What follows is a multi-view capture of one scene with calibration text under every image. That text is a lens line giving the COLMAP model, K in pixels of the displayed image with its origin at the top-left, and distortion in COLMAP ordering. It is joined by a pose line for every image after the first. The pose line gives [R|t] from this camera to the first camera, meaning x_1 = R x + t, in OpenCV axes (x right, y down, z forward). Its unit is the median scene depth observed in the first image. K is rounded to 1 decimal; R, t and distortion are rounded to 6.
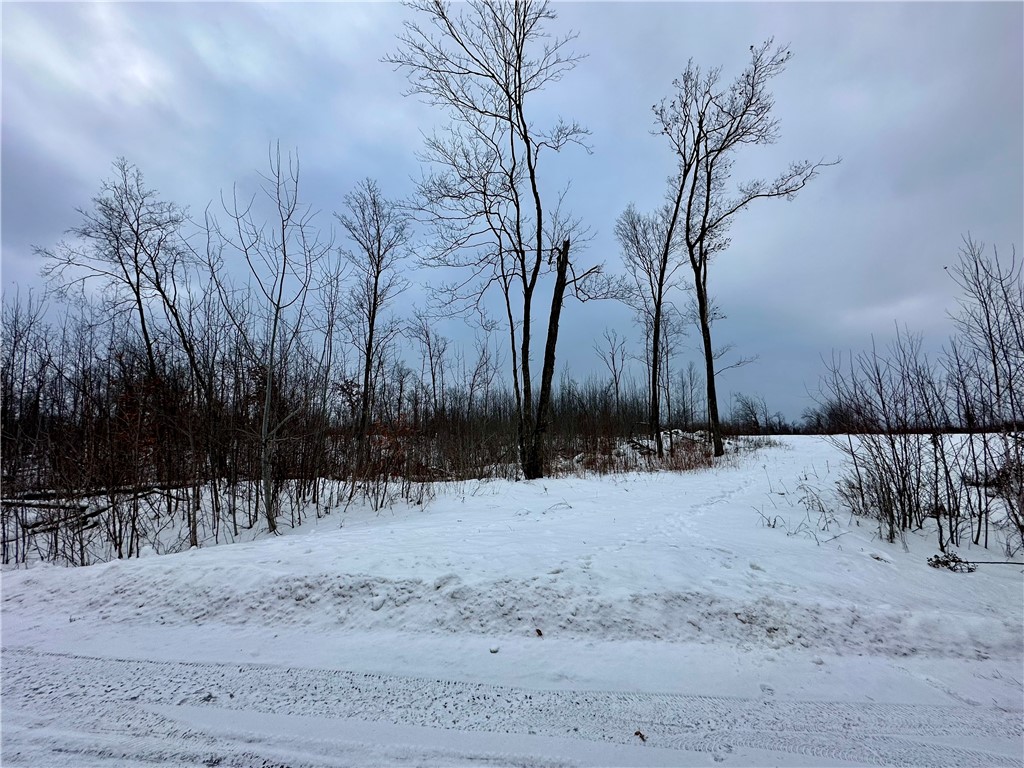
lens RADIAL K [[406.9, 0, 512.0], [0, 406.9, 384.0], [0, 0, 1]] dist [-0.000886, 0.000143]
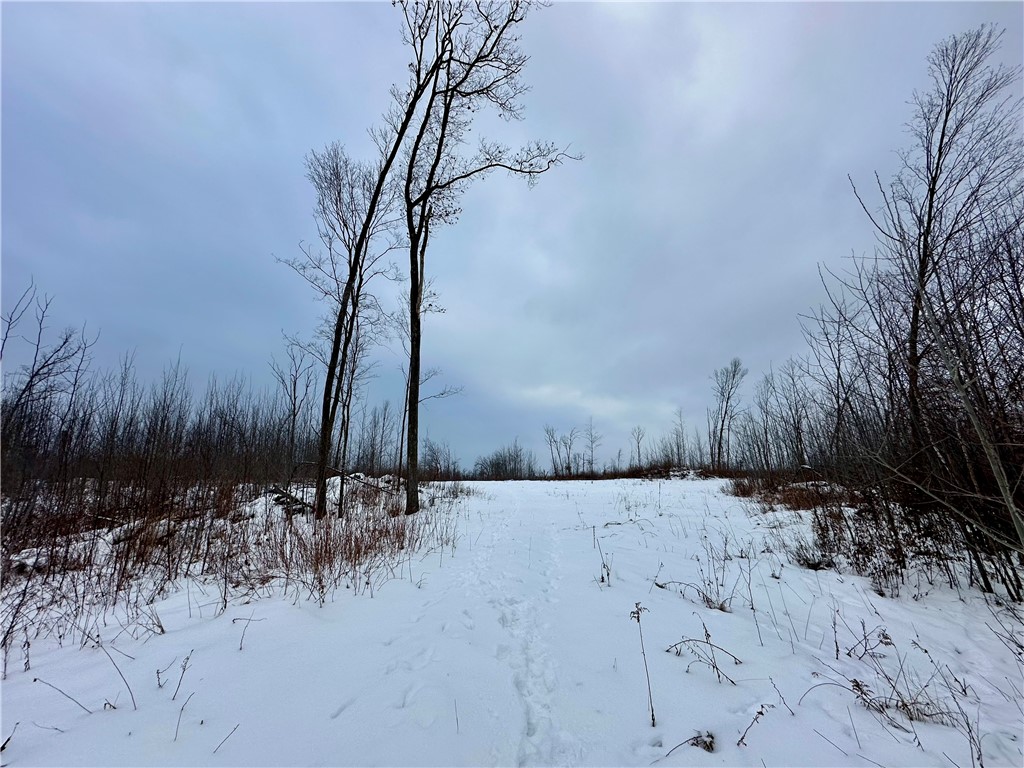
lens RADIAL K [[406.9, 0, 512.0], [0, 406.9, 384.0], [0, 0, 1]] dist [-0.000886, 0.000143]
pose [[0.749830, 0.155474, 0.643104, 0.229974], [-0.084778, 0.986564, -0.139660, 0.064819], [-0.656176, 0.050200, 0.752936, 0.508344]]
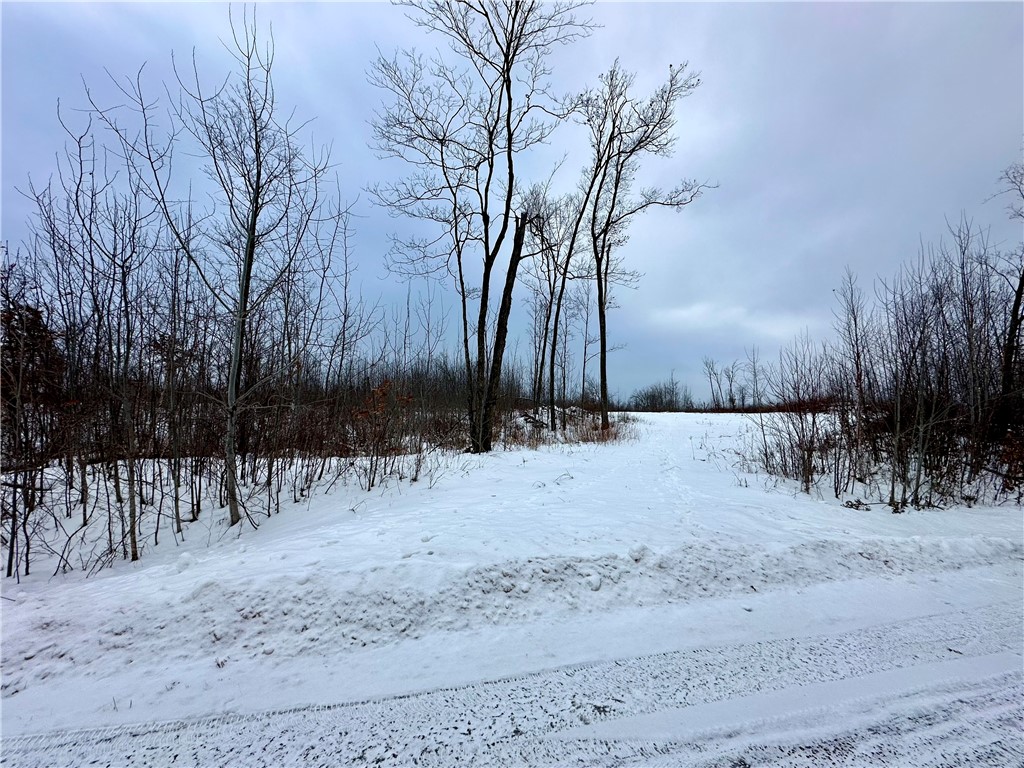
lens RADIAL K [[406.9, 0, 512.0], [0, 406.9, 384.0], [0, 0, 1]] dist [-0.000886, 0.000143]
pose [[0.937023, 0.040115, 0.346957, -0.172681], [-0.062569, 0.996592, 0.053755, 0.008334], [-0.343618, -0.072078, 0.936339, 0.043916]]
